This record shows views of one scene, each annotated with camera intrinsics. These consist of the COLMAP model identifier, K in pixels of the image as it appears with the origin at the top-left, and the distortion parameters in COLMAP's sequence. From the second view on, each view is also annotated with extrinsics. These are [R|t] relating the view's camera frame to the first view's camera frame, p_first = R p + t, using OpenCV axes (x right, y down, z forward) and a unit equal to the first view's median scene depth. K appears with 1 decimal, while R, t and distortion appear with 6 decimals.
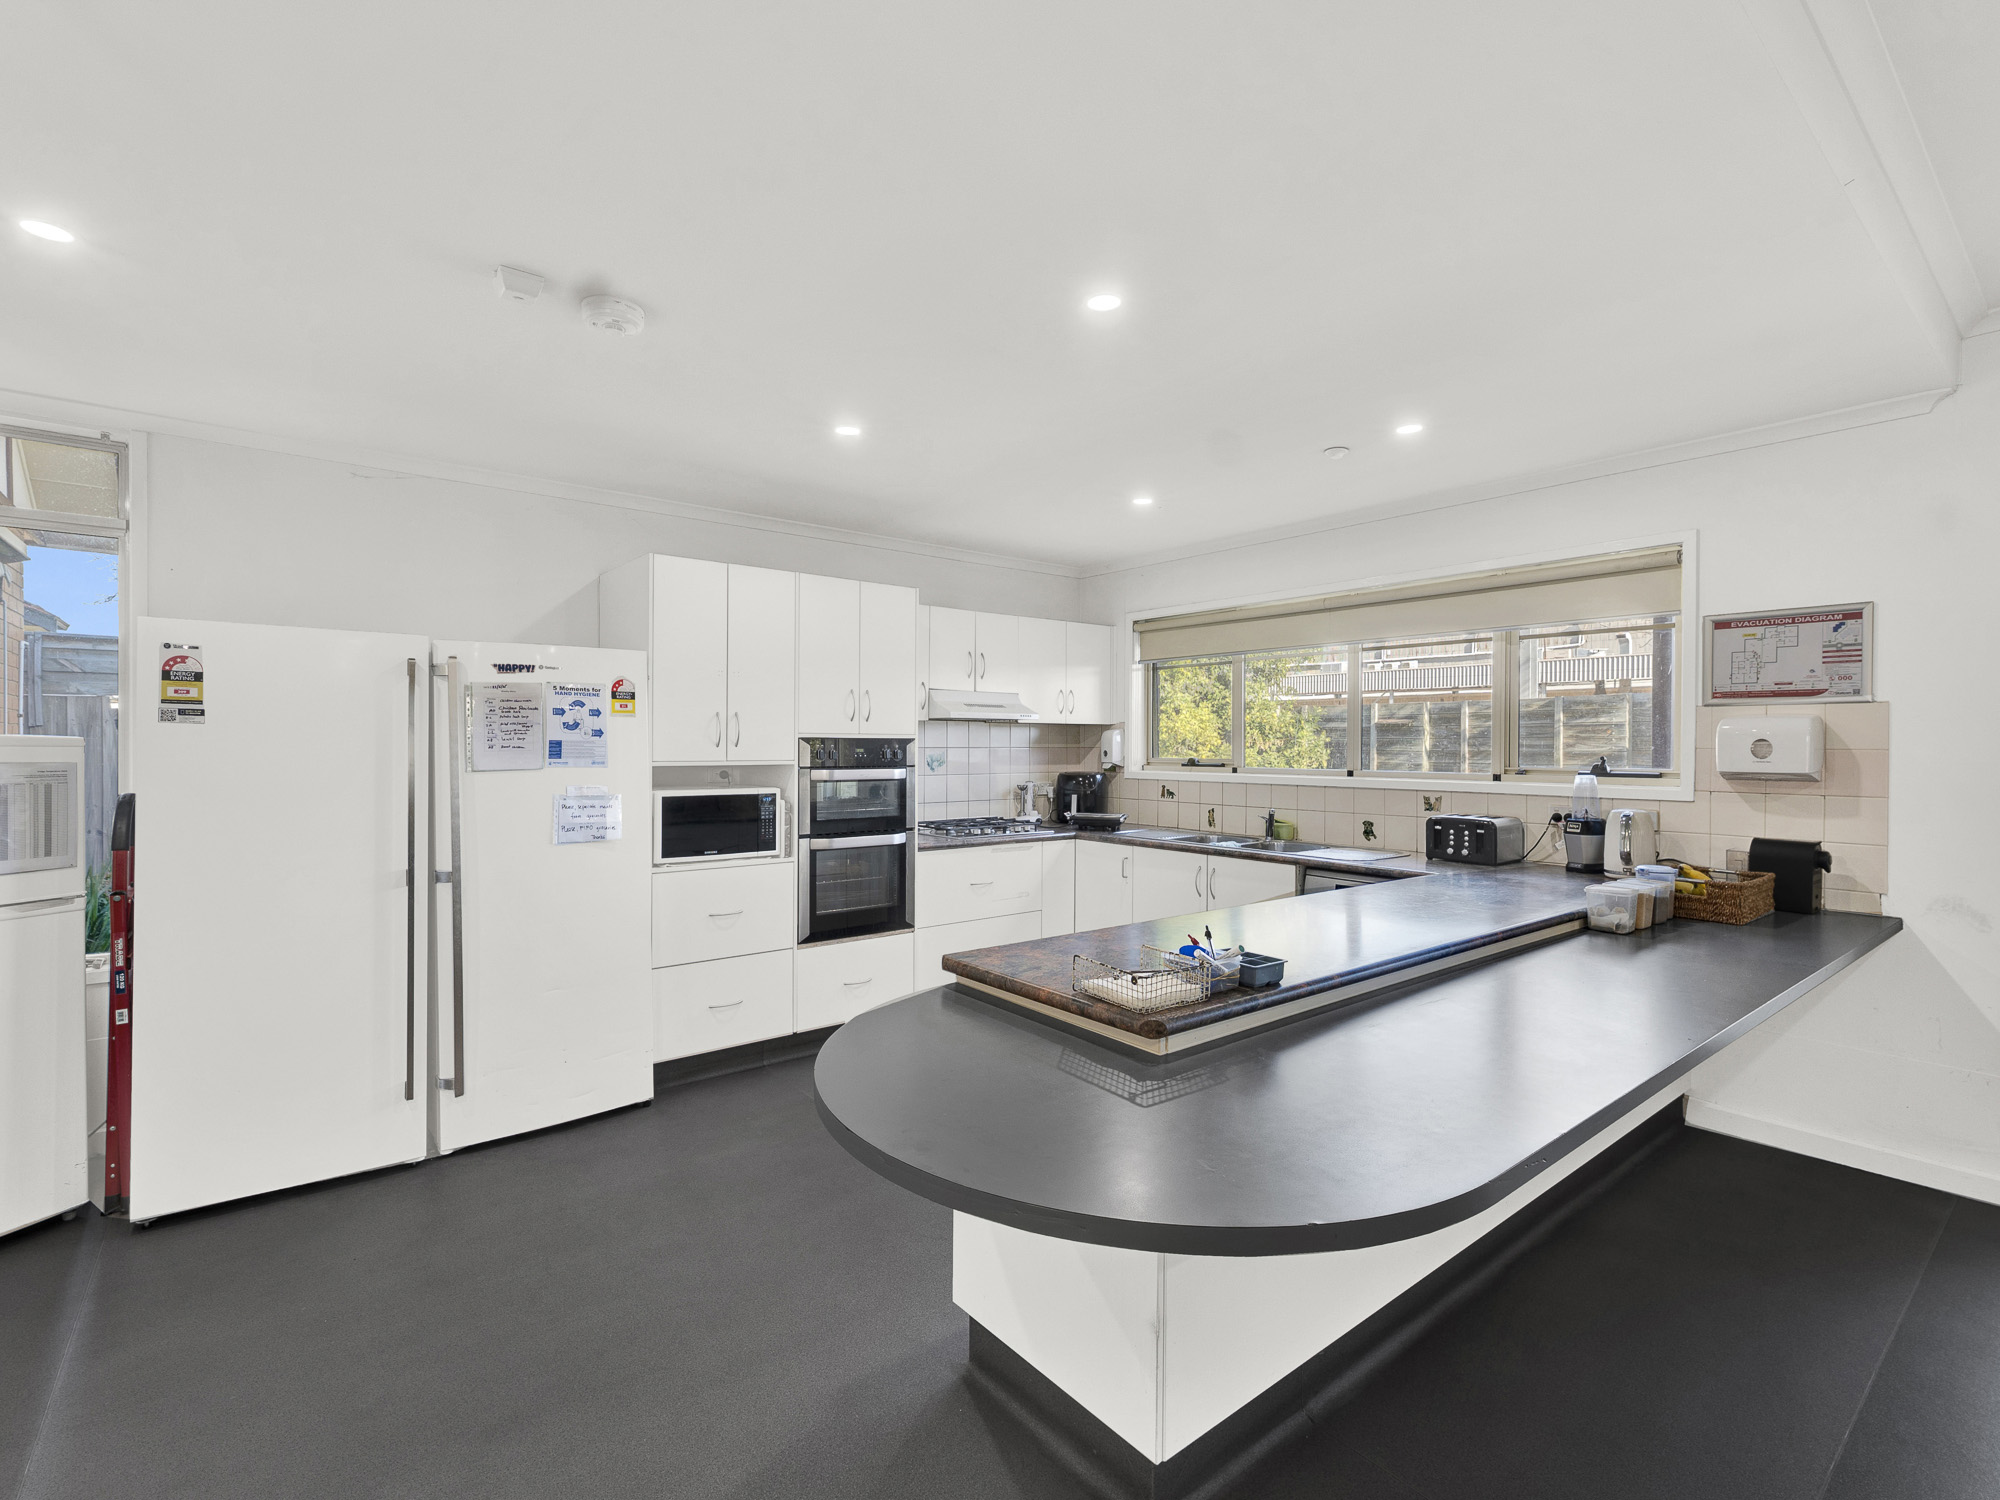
lens RADIAL K [[919.2, 0, 999.5], [0, 919.2, 749.1], [0, 0, 1]] dist [-0.004784, -0.000891]
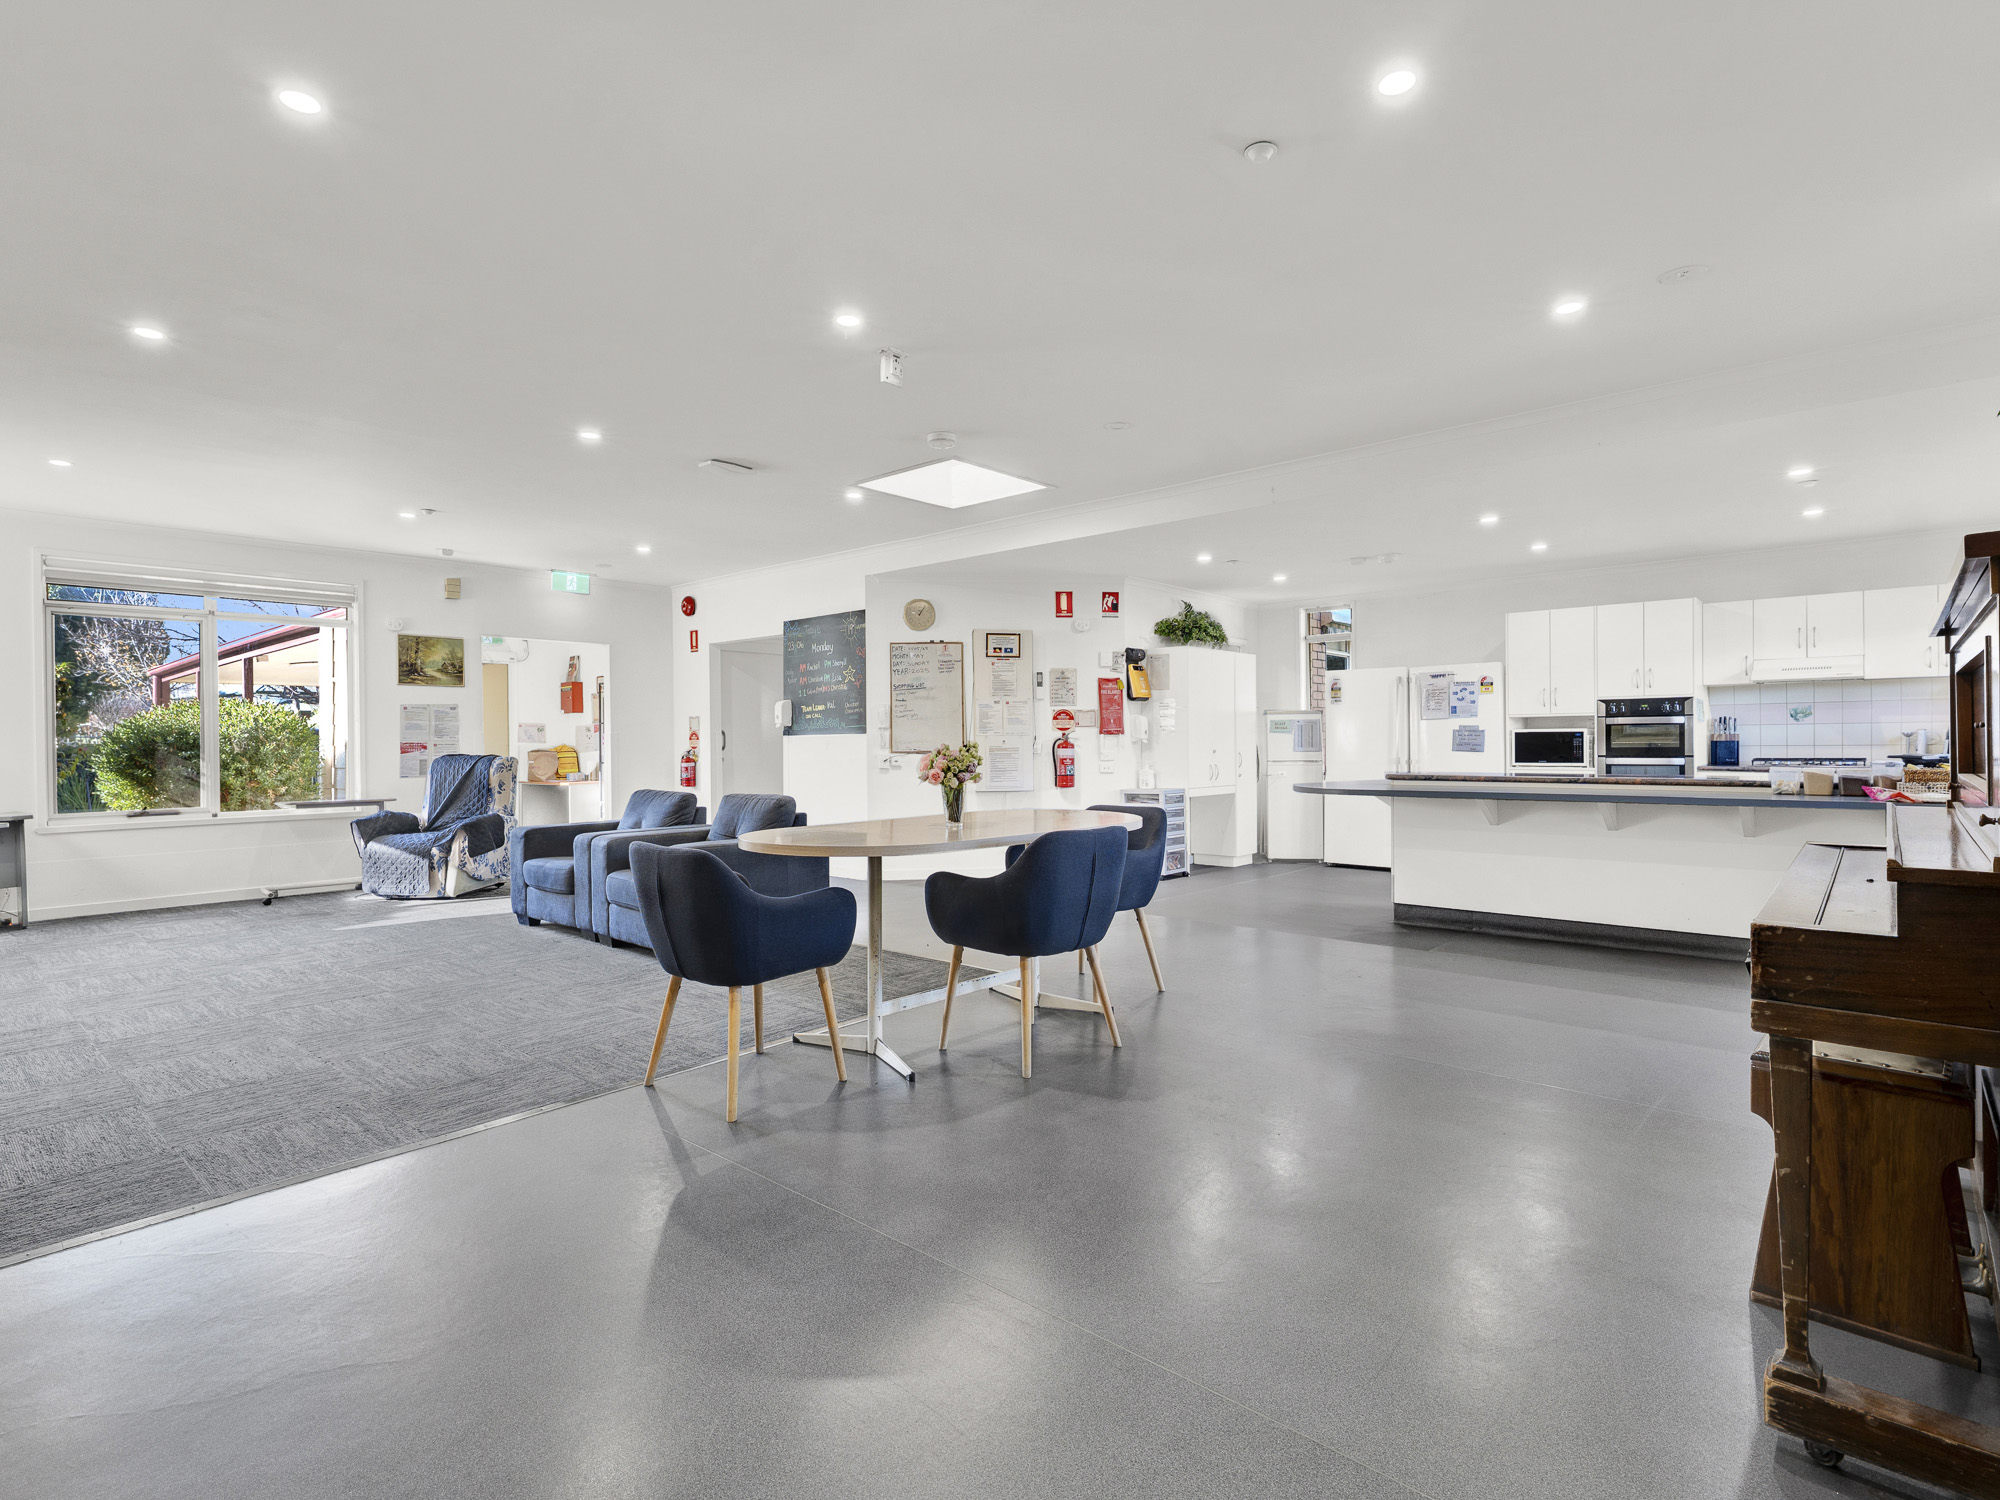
lens RADIAL K [[1012.7, 0, 998.1], [0, 1012.7, 743.8], [0, 0, 1]] dist [0.003268, 0.001386]
pose [[0.178784, 0.001194, -0.983888, 1.390374], [0.008597, 0.999959, 0.002776, 0.052747], [0.983851, -0.008954, 0.178766, -0.447577]]
